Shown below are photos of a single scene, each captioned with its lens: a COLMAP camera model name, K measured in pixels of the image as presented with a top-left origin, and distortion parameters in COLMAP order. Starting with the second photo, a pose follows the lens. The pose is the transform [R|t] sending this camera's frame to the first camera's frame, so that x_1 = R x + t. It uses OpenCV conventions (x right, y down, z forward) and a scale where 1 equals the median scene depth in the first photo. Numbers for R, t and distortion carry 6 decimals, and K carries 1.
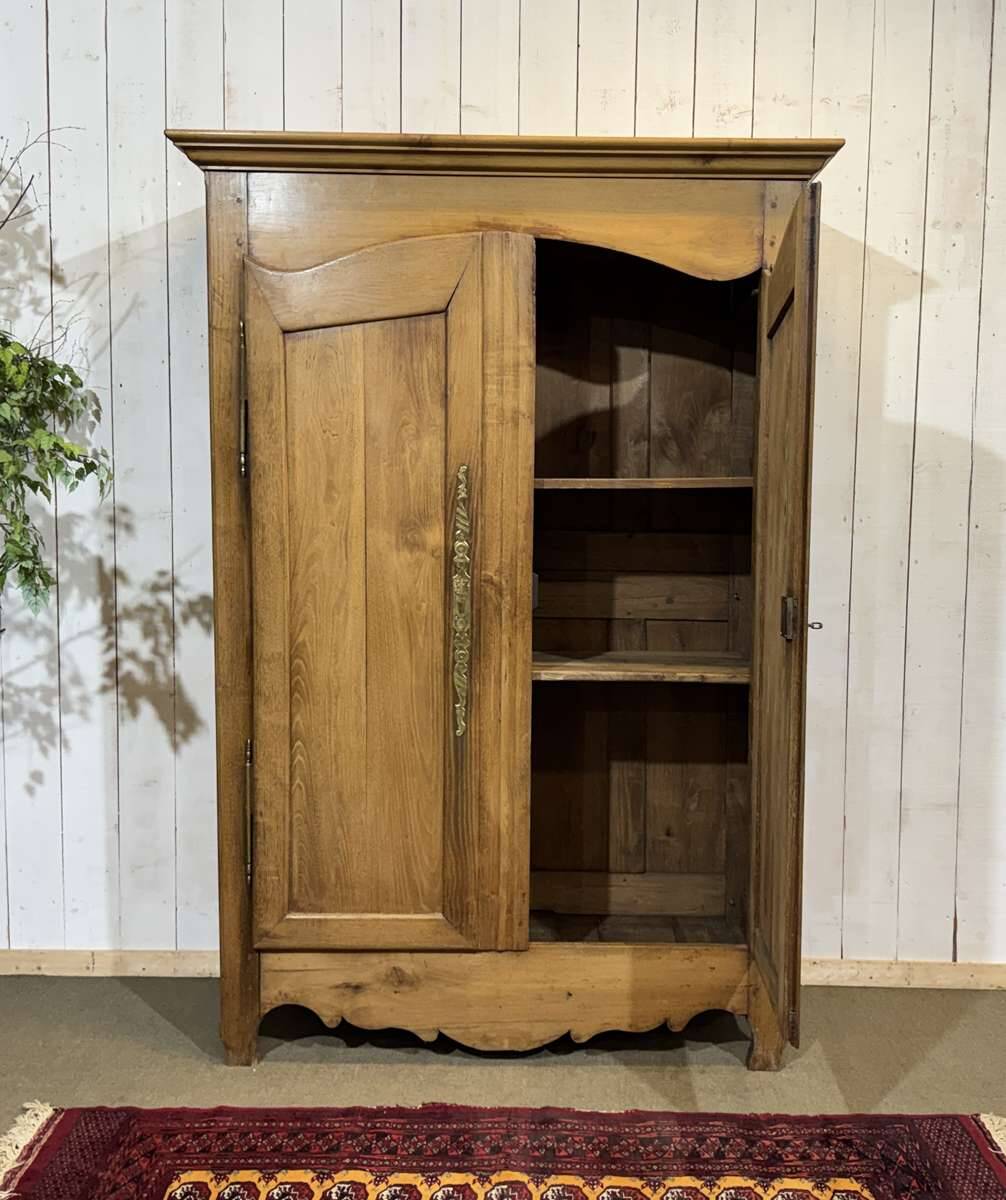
lens RADIAL K [[1301.1, 0, 558.6], [0, 1301.1, 598.0], [0, 0, 1]] dist [0.203621, -0.456315]
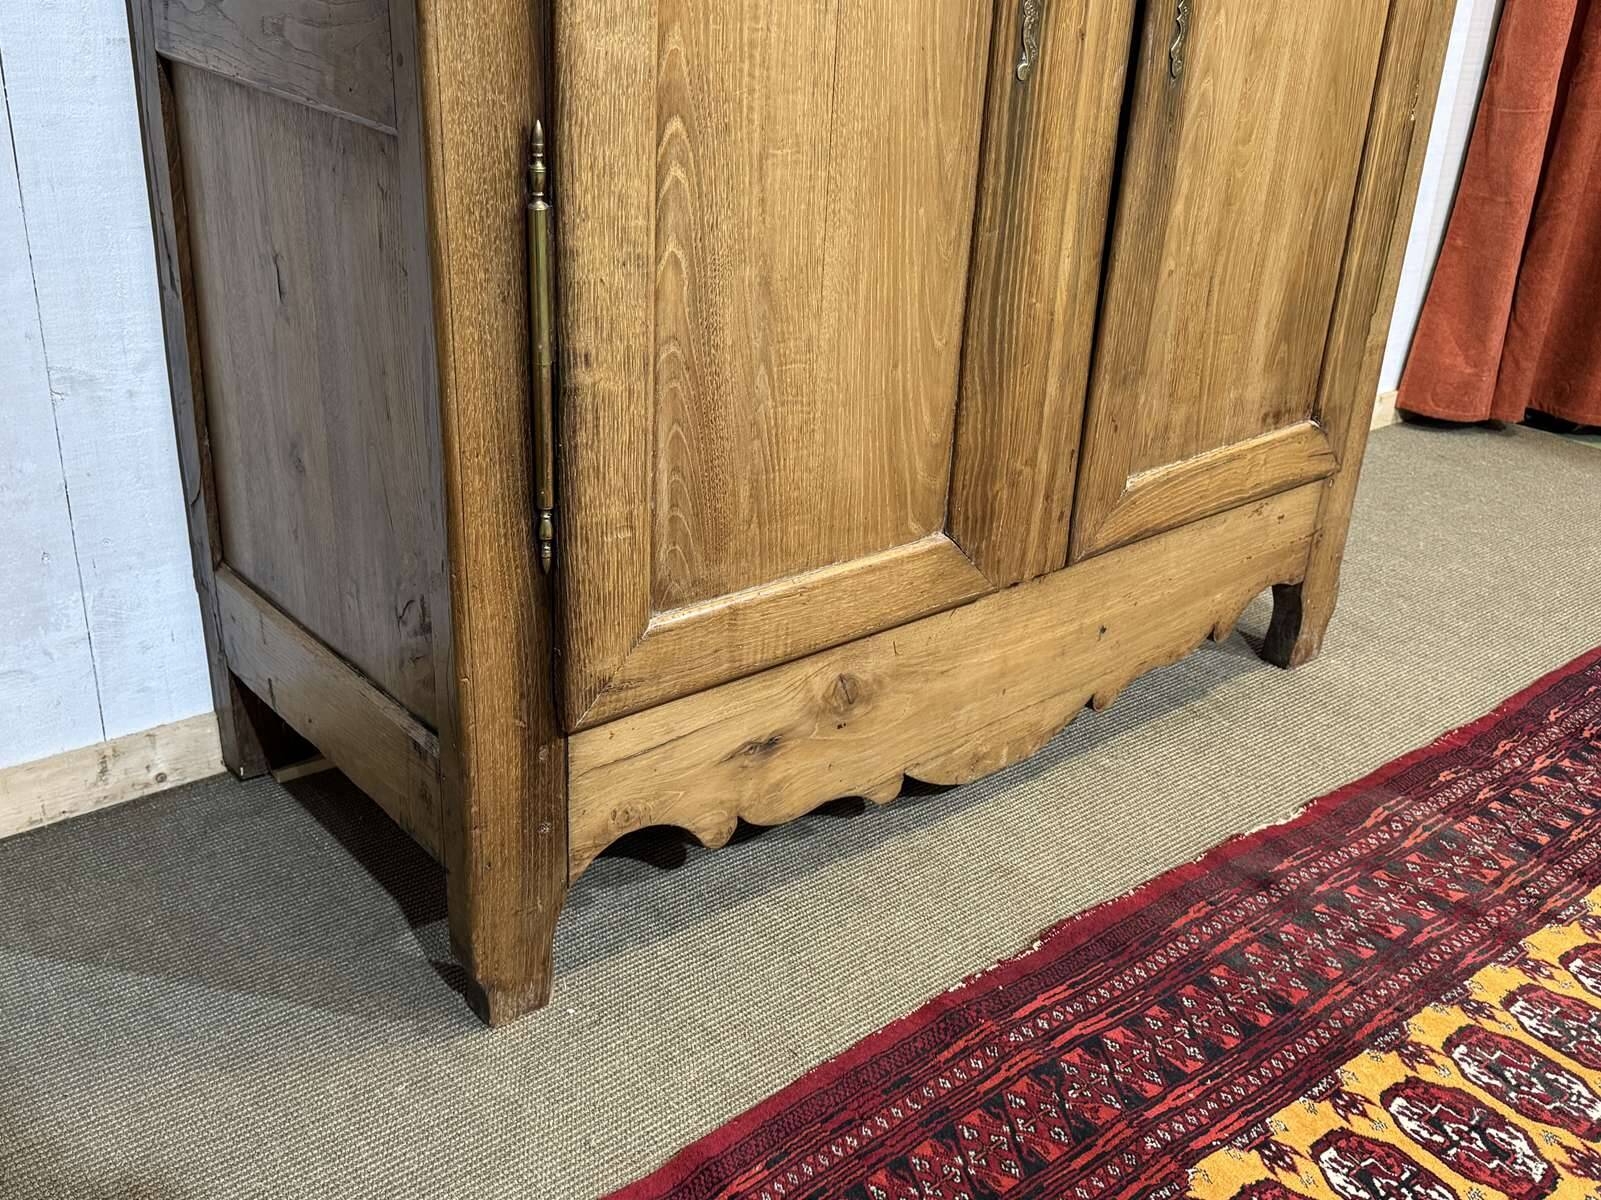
lens RADIAL K [[1559.4, 0, 800.5], [0, 1559.4, 600.0], [0, 0, 1]] dist [0.181683, -0.436146]
pose [[0.762779, -0.241346, 0.599933, -0.436027], [0.010052, 0.932056, 0.362174, 0.079796], [-0.646581, -0.270228, 0.713380, 0.678016]]
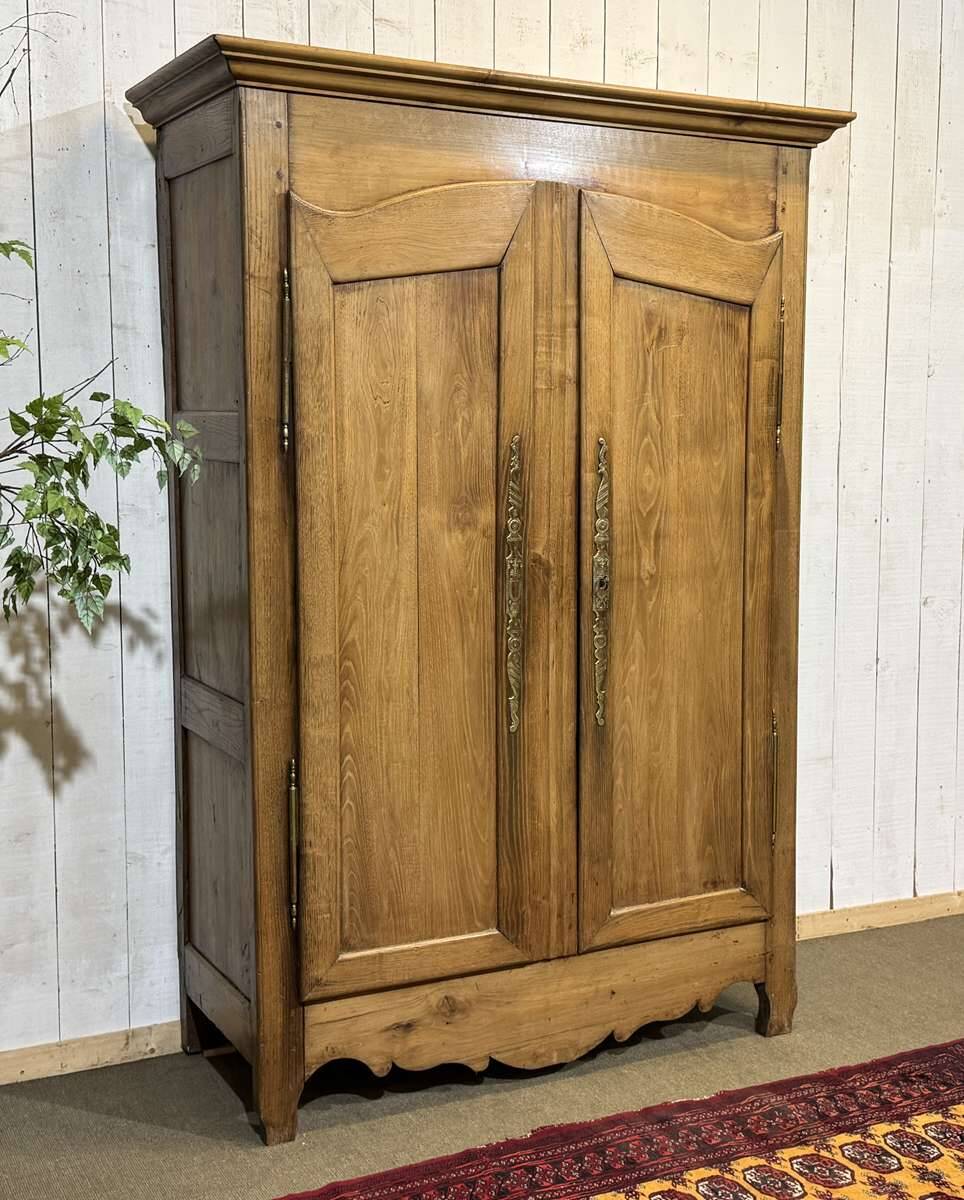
lens RADIAL K [[1576.2, 0, 514.1], [0, 1576.2, 592.8], [0, 0, 1]] dist [0.184356, -0.378152]
pose [[0.885788, -0.056662, 0.460617, -0.579827], [0.047611, 0.998377, 0.031255, -0.025866], [-0.461641, -0.005755, 0.887048, 0.022023]]
